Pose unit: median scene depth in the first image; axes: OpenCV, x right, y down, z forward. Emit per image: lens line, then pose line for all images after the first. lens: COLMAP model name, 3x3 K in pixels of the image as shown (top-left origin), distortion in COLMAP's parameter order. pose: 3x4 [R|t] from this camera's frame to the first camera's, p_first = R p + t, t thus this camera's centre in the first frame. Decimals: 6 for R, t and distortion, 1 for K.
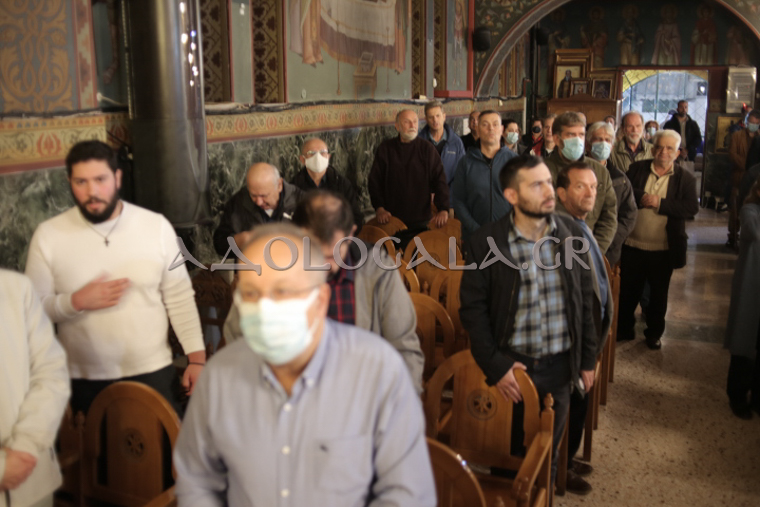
lens RADIAL K [[745.1, 0, 380.0], [0, 745.1, 253.5], [0, 0, 1]] dist [-0.148956, 0.101071]
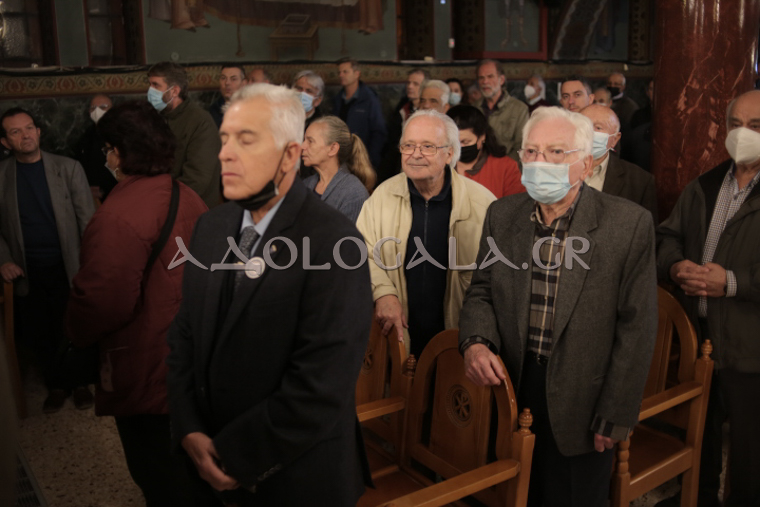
lens RADIAL K [[745.1, 0, 380.0], [0, 745.1, 253.5], [0, 0, 1]] dist [-0.148956, 0.101071]
pose [[0.838442, 0.109555, -0.533867, 0.743446], [-0.095171, 0.993968, 0.054505, -0.011856], [0.536617, 0.005109, 0.843810, 0.238431]]
